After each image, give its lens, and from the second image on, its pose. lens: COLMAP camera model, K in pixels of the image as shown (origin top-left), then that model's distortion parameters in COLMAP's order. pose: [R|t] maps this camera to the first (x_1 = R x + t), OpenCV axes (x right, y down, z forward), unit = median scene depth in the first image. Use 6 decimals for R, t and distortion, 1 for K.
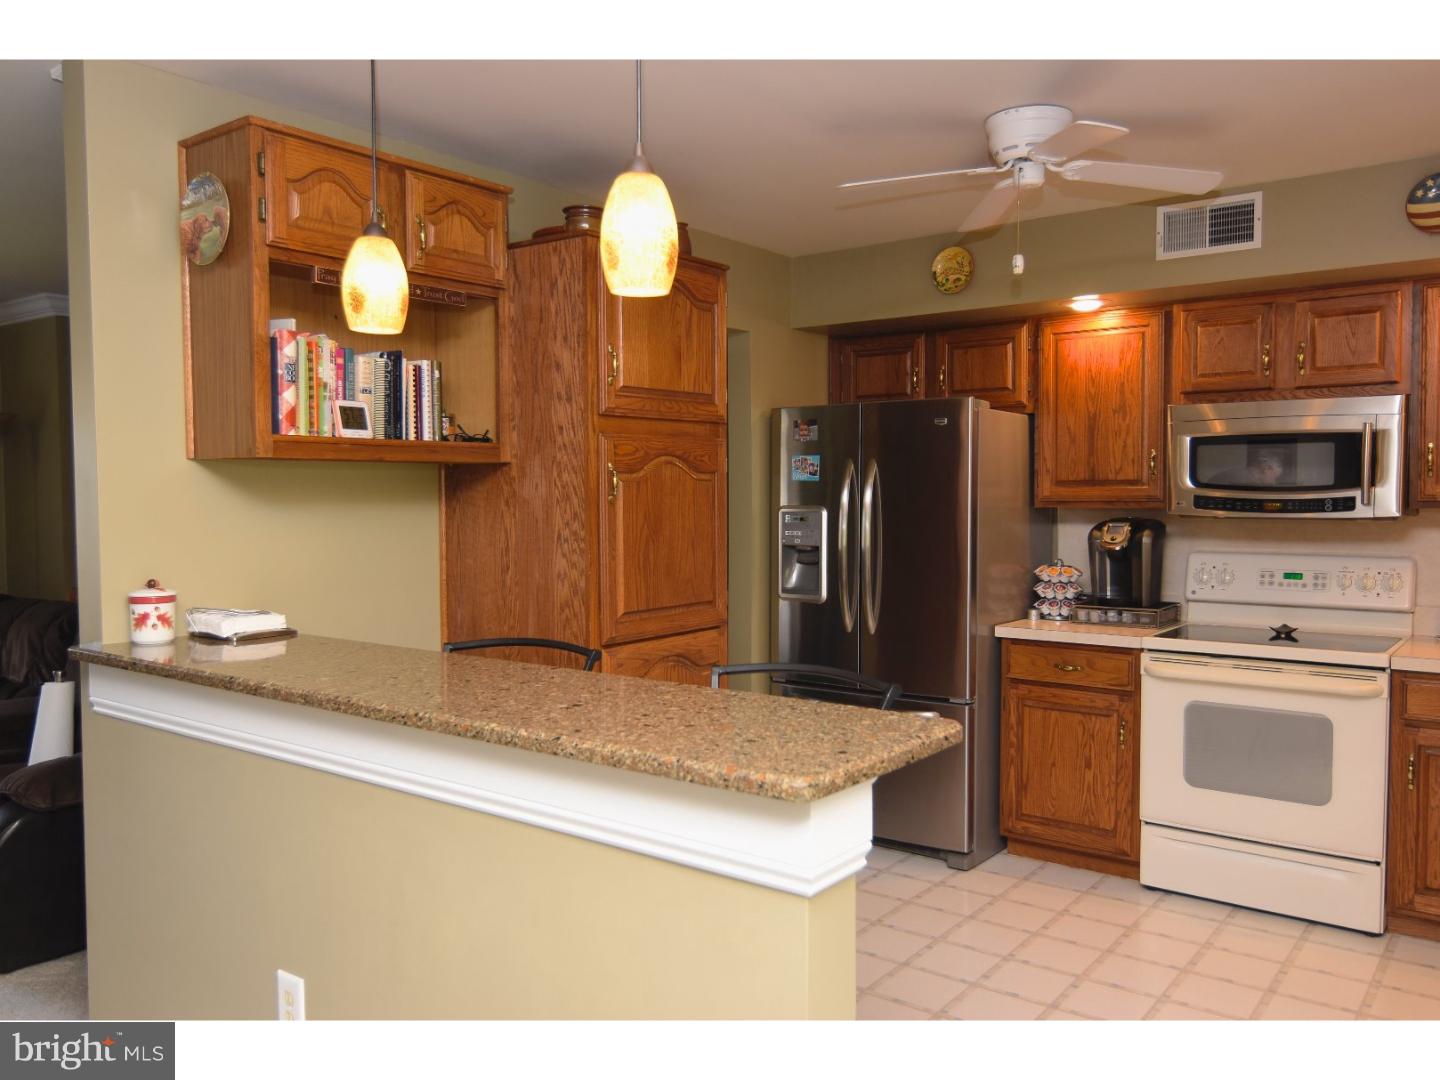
lens RADIAL K [[1082.1, 0, 743.4], [0, 1082.1, 544.0], [0, 0, 1]] dist [0.012618, -0.022948]
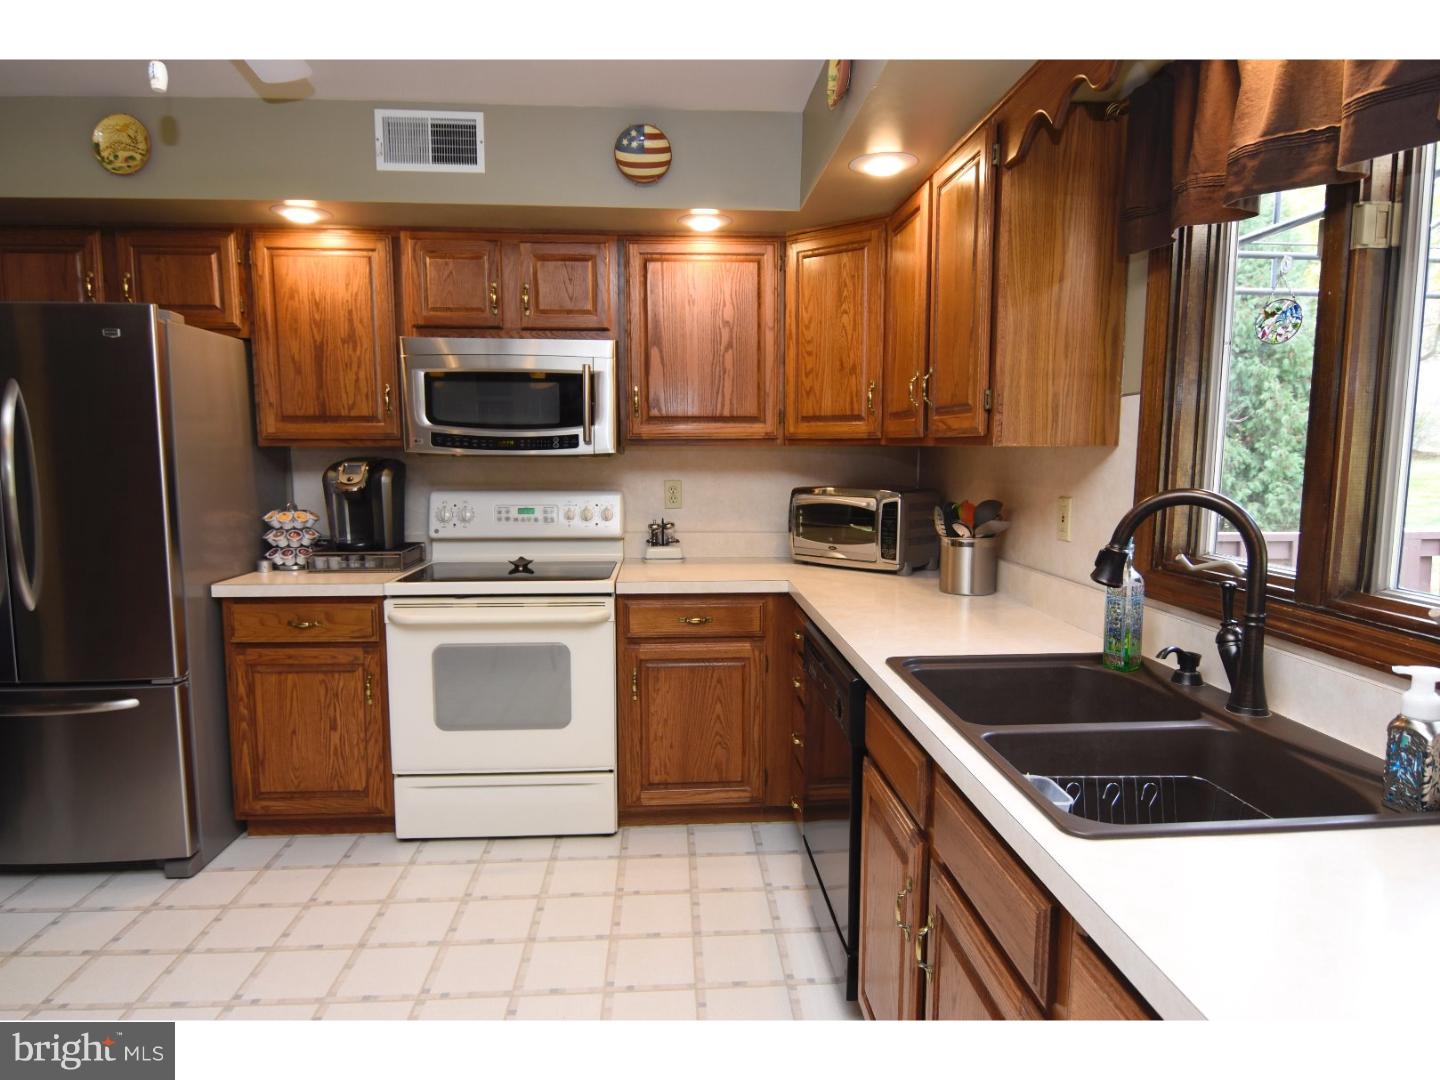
lens RADIAL K [[852.2, 0, 721.0], [0, 852.2, 540.3], [0, 0, 1]] dist [0.000889, -0.013204]
pose [[0.757885, -0.066439, 0.648997, 0.110223], [0.025869, 0.997079, 0.071864, 0.003279], [-0.651876, -0.037676, 0.757389, 0.247254]]
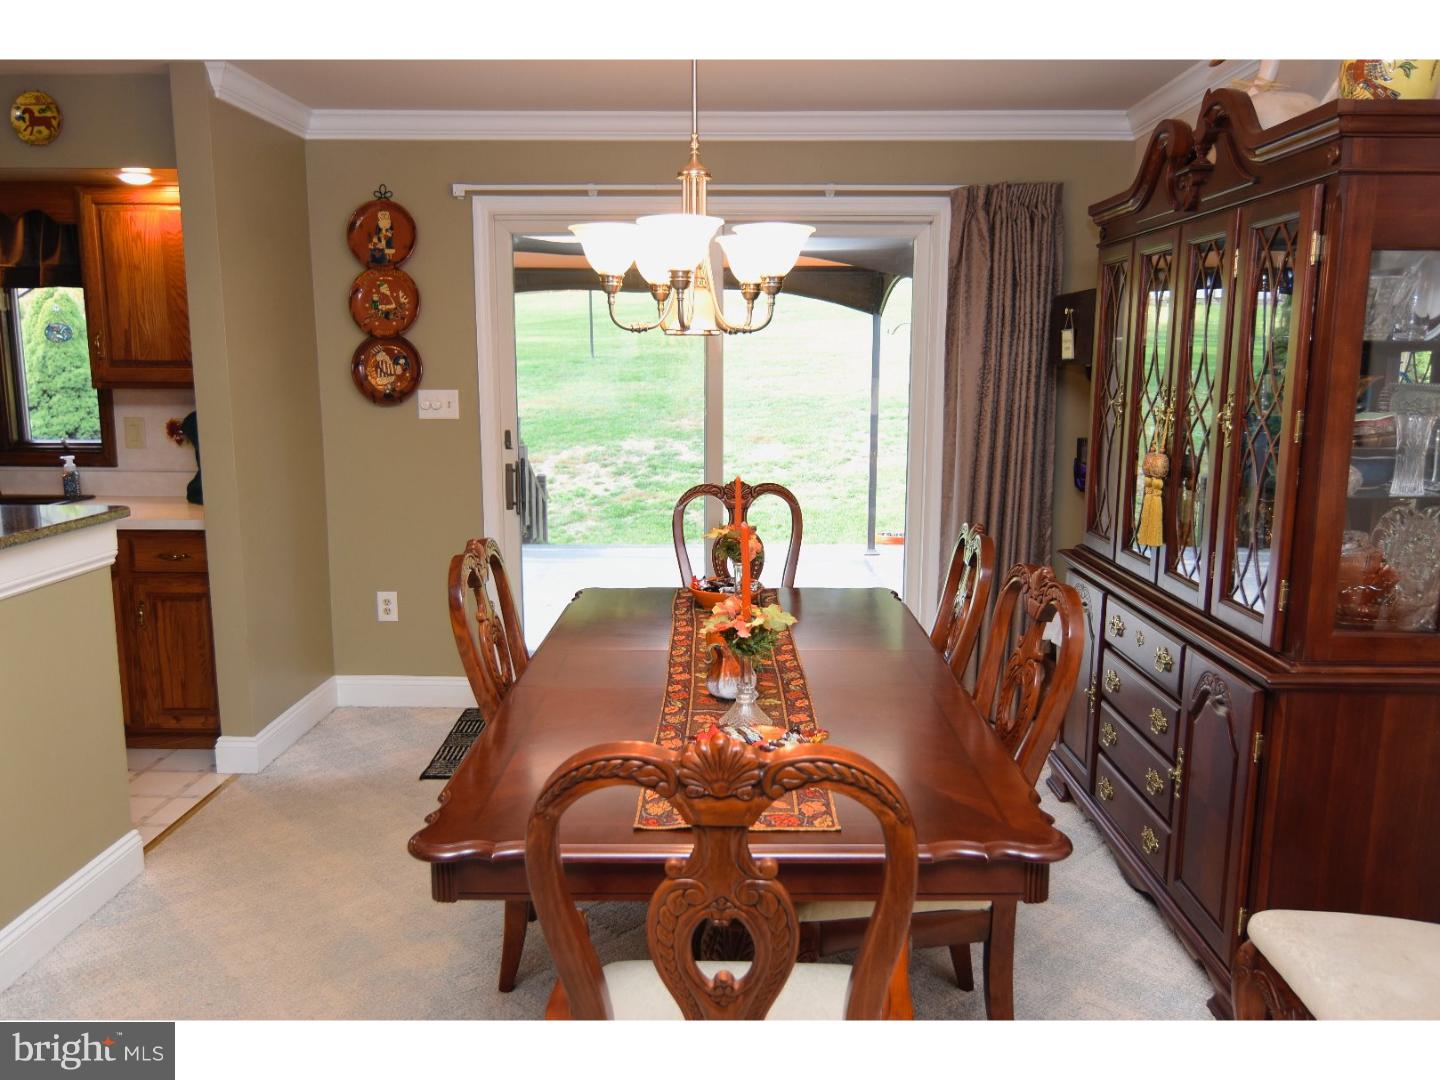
lens RADIAL K [[1082.1, 0, 723.9], [0, 1082.1, 539.9], [0, 0, 1]] dist [0.012618, -0.022948]
pose [[-0.599446, -0.132068, 0.789444, -0.853744], [0.031488, 0.981639, 0.188131, -0.036134], [-0.799795, 0.137632, -0.584282, 0.427515]]
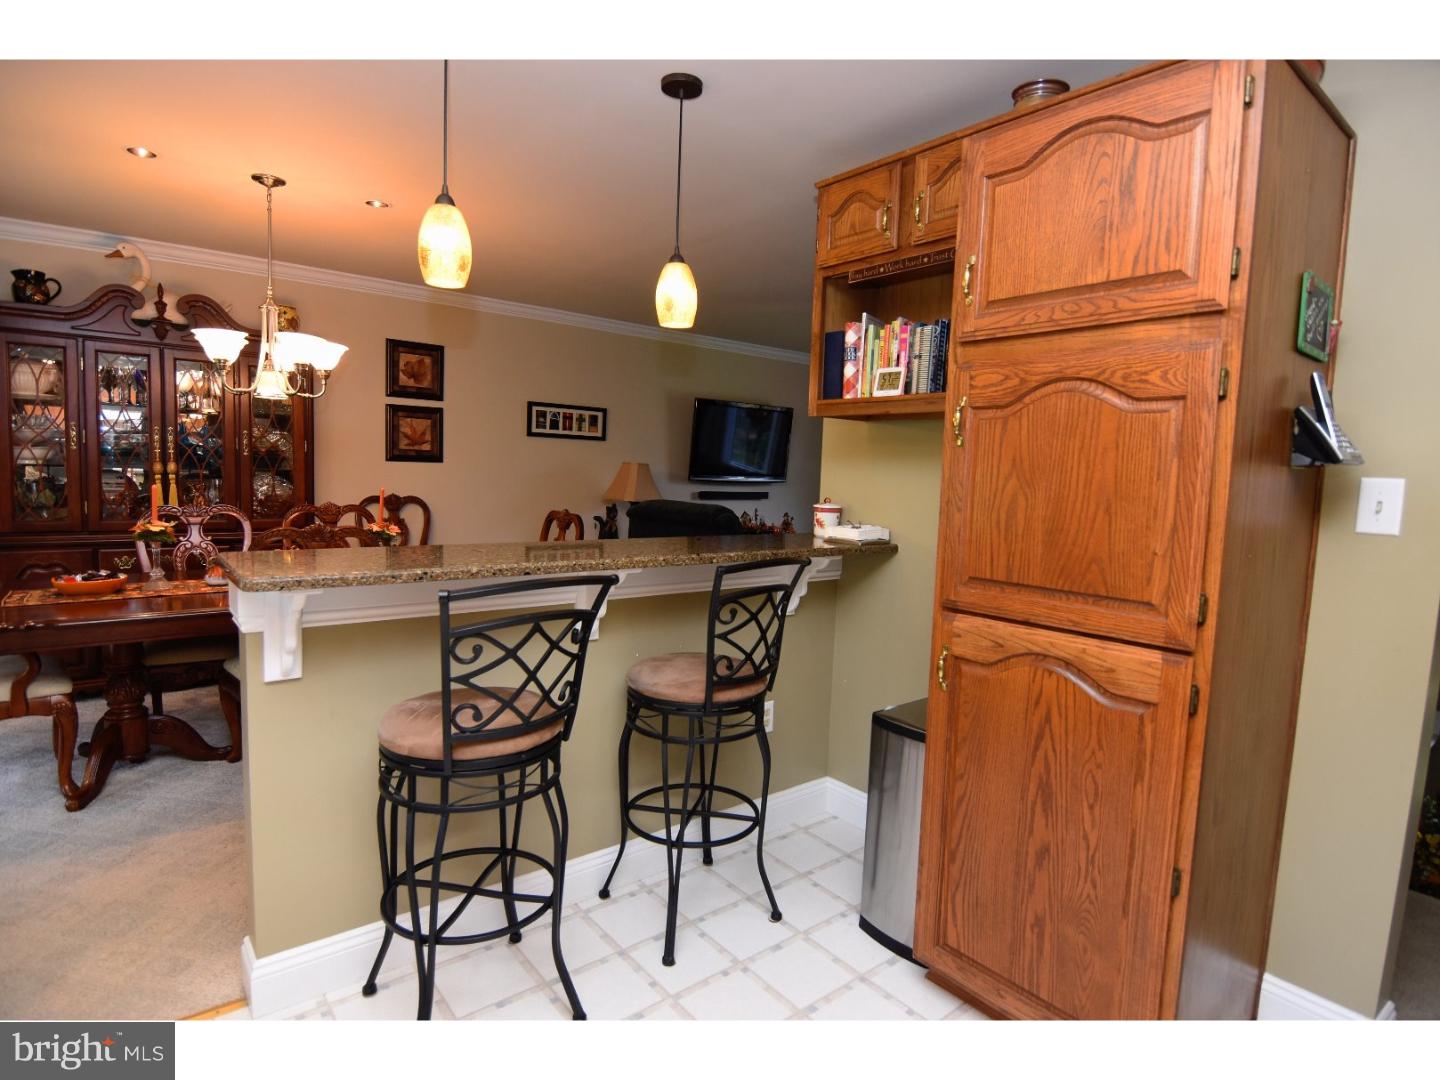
lens RADIAL K [[777.9, 0, 731.0], [0, 777.9, 543.2], [0, 0, 1]] dist [0.005684, -0.018508]
pose [[-0.231972, 0.086958, -0.968828, 0.389731], [-0.085401, 0.990329, 0.109335, -0.009269], [0.968966, 0.108101, -0.222303, 0.721046]]
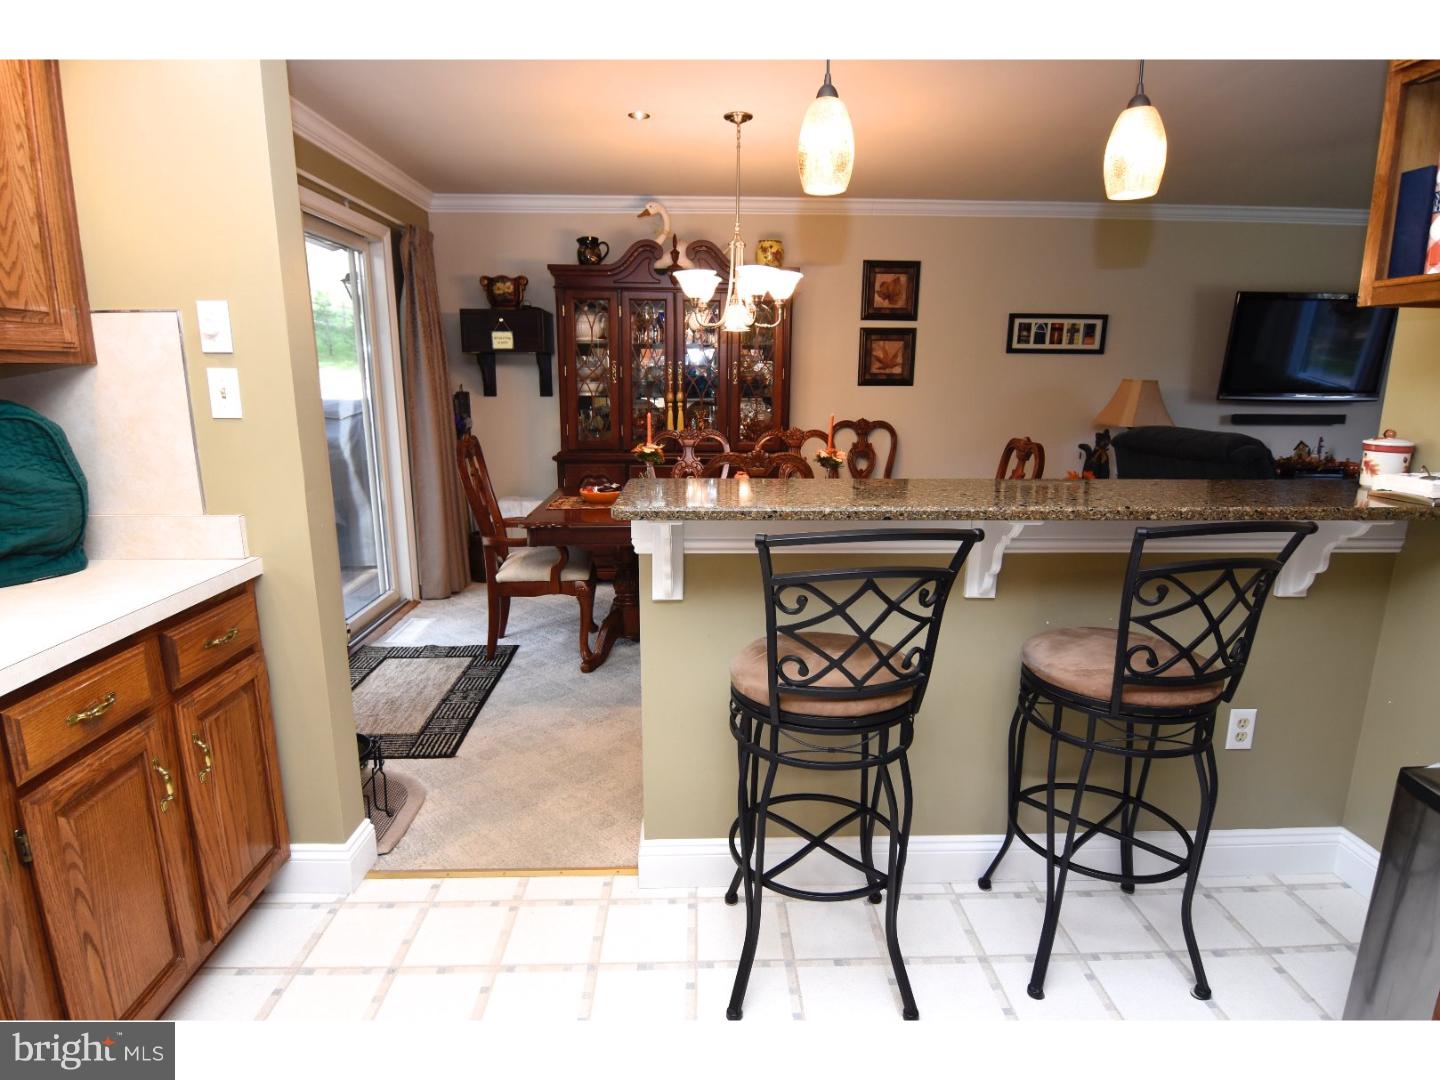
lens RADIAL K [[777.9, 0, 734.0], [0, 777.9, 543.0], [0, 0, 1]] dist [0.005684, -0.018508]
pose [[-0.775649, 0.131268, -0.617363, 0.264443], [-0.035761, 0.967422, 0.250630, -0.018649], [0.630150, 0.216479, -0.745686, 0.765583]]
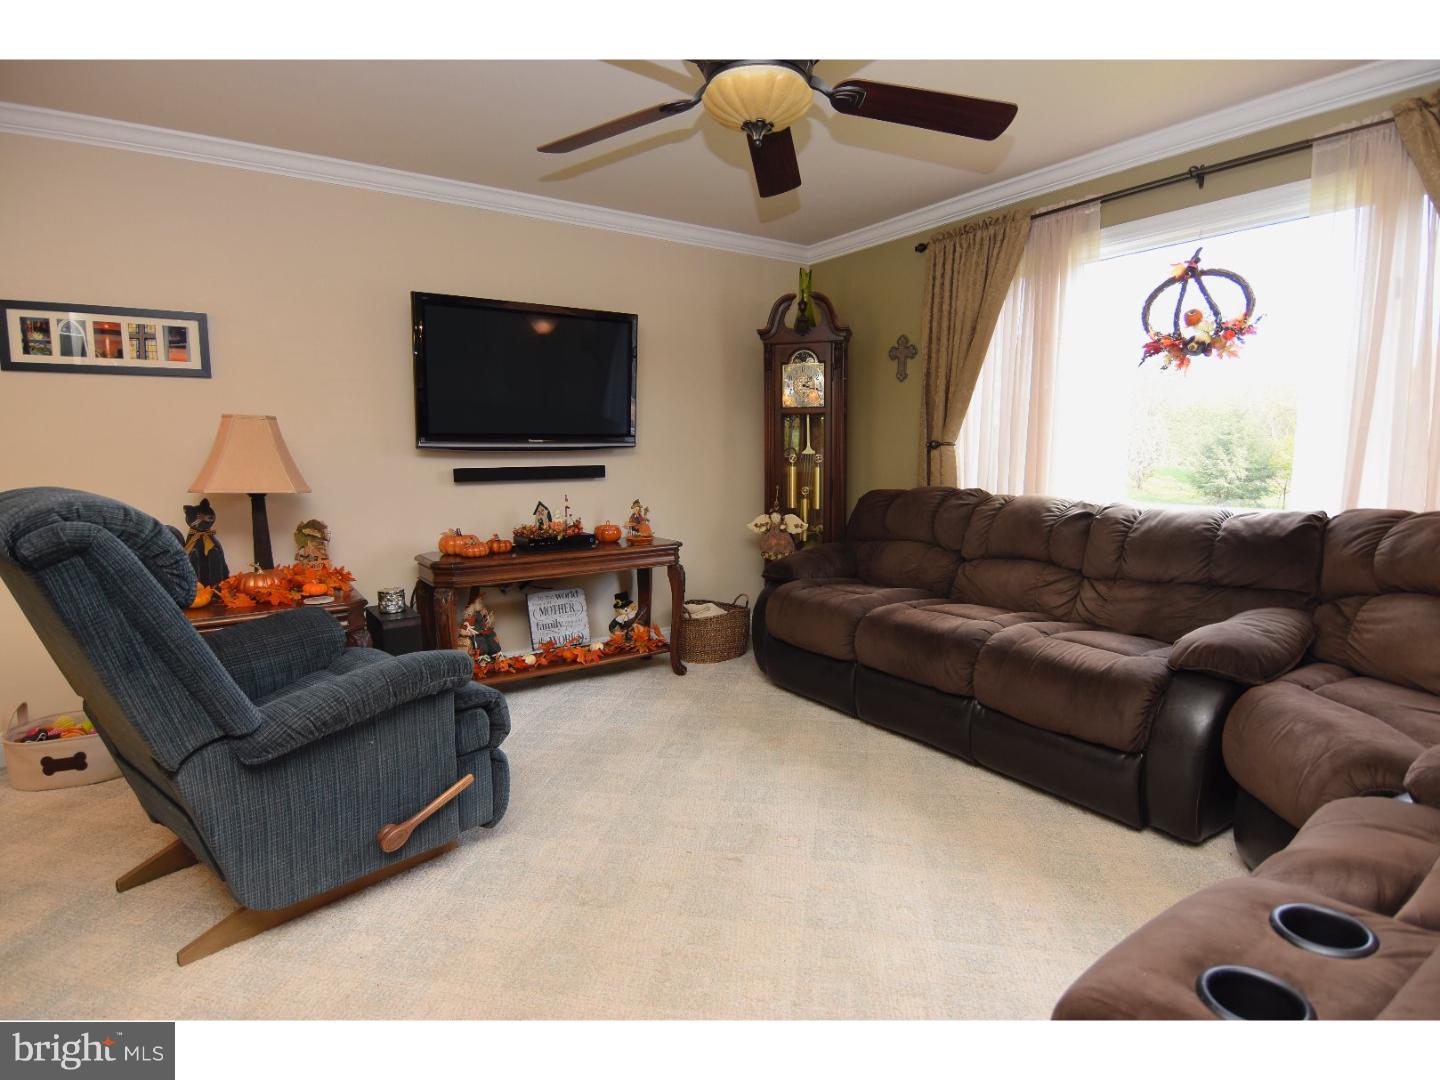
lens RADIAL K [[777.9, 0, 730.1], [0, 777.9, 538.1], [0, 0, 1]] dist [0.005684, -0.018508]
pose [[-0.313530, 0.109872, -0.943201, -0.457228], [-0.038416, 0.991003, 0.128210, 0.020021], [0.948801, 0.076431, -0.306488, 0.872537]]
